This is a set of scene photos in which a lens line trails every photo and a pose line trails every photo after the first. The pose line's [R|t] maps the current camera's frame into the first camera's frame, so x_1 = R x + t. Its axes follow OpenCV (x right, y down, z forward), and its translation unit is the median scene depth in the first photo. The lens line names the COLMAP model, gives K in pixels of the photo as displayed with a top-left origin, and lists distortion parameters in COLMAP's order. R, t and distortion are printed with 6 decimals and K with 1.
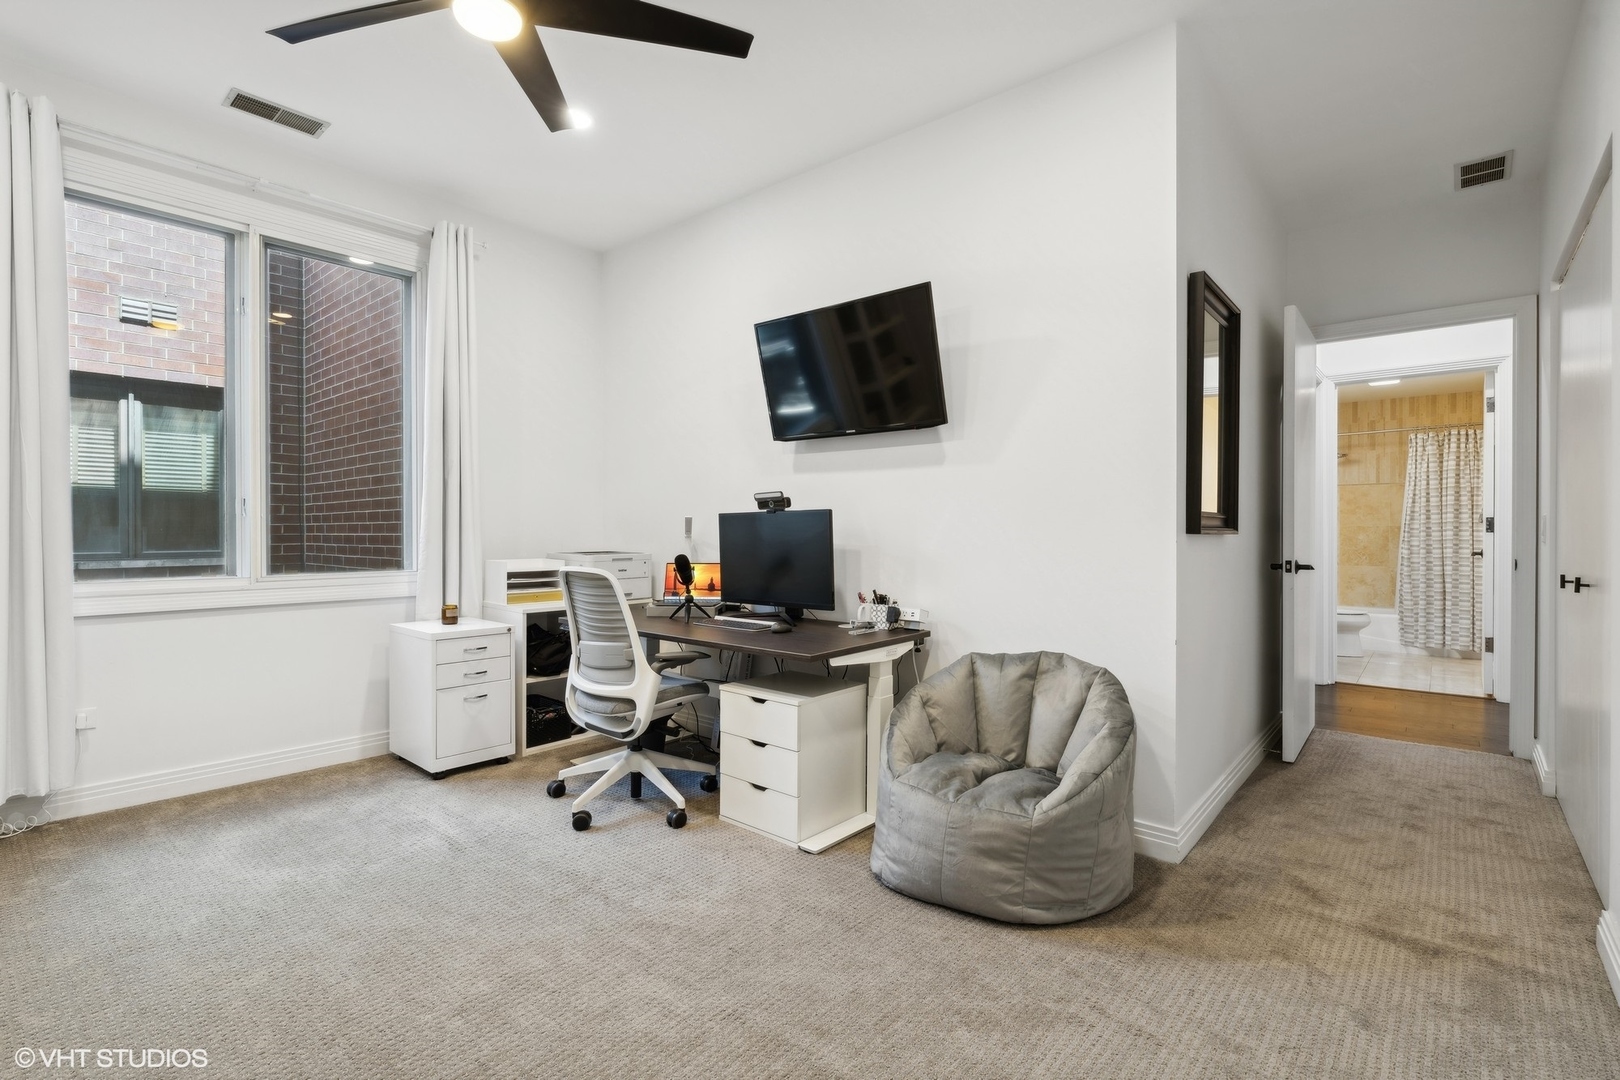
lens RADIAL K [[740.9, 0, 797.1], [0, 740.9, 536.9], [0, 0, 1]] dist [-0.000533, -0.000150]
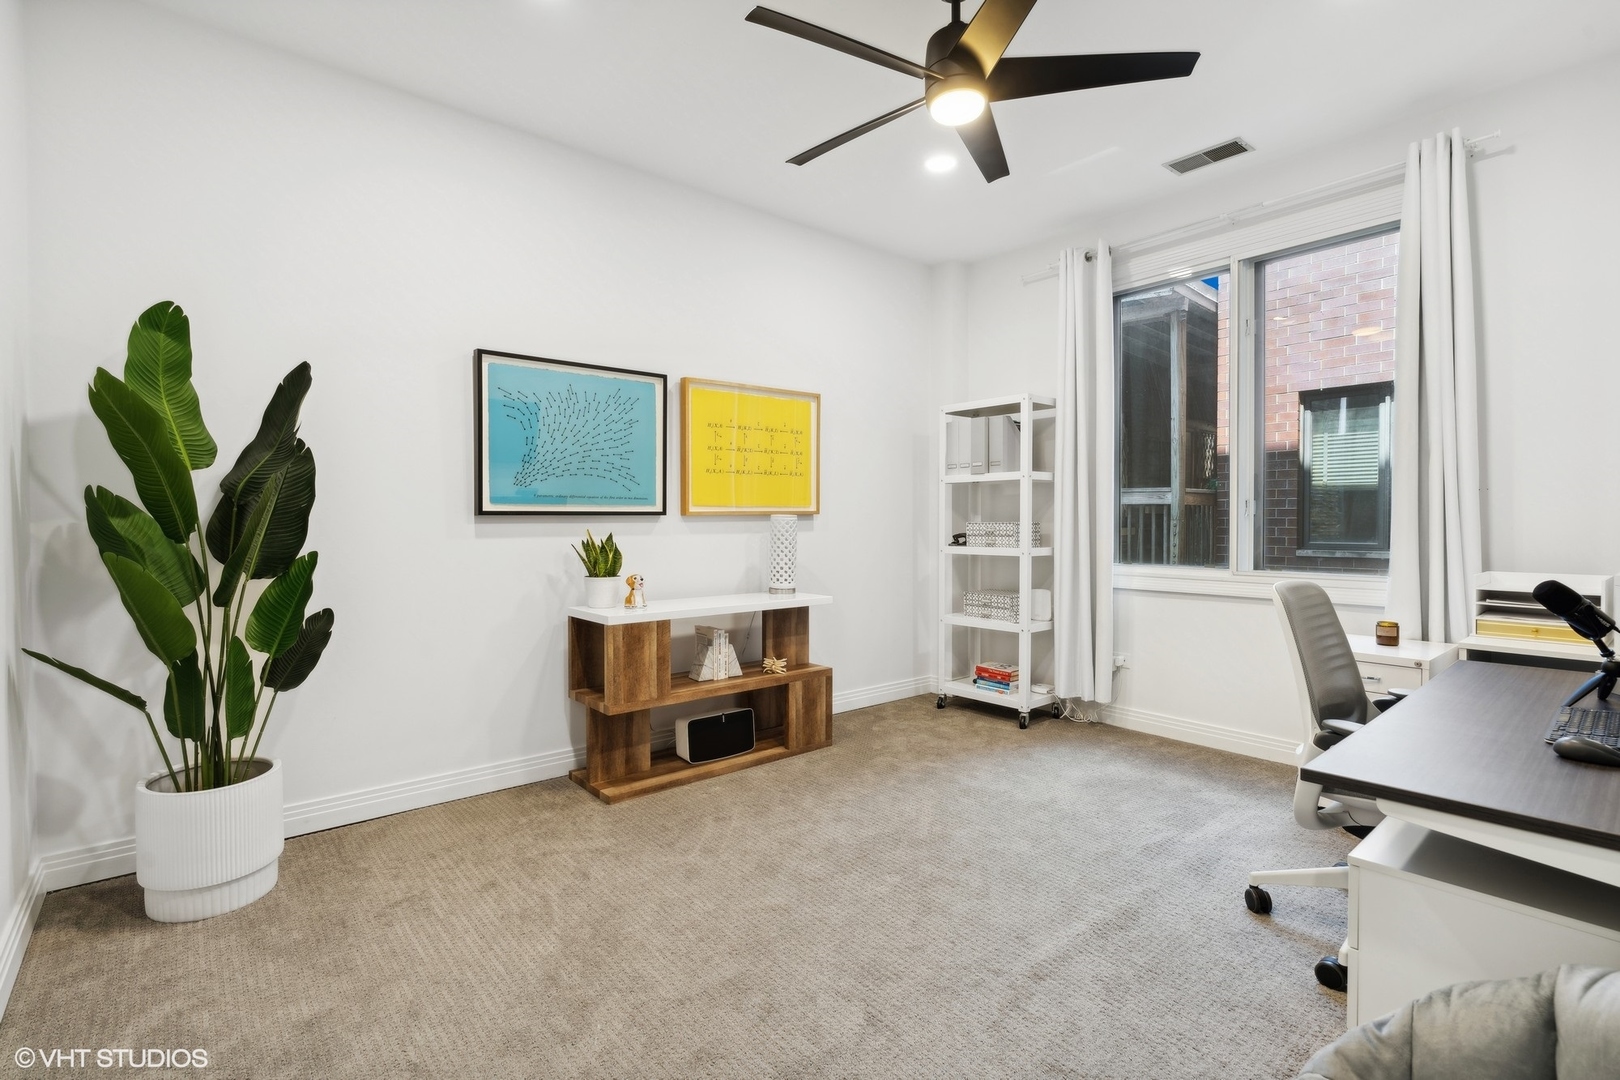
lens RADIAL K [[740.9, 0, 797.1], [0, 740.9, 536.9], [0, 0, 1]] dist [-0.000533, -0.000150]
pose [[-0.151650, 0.025278, -0.988111, 0.690524], [0.000605, 0.999675, 0.025481, -0.036669], [0.988434, 0.003266, -0.151616, 0.761426]]
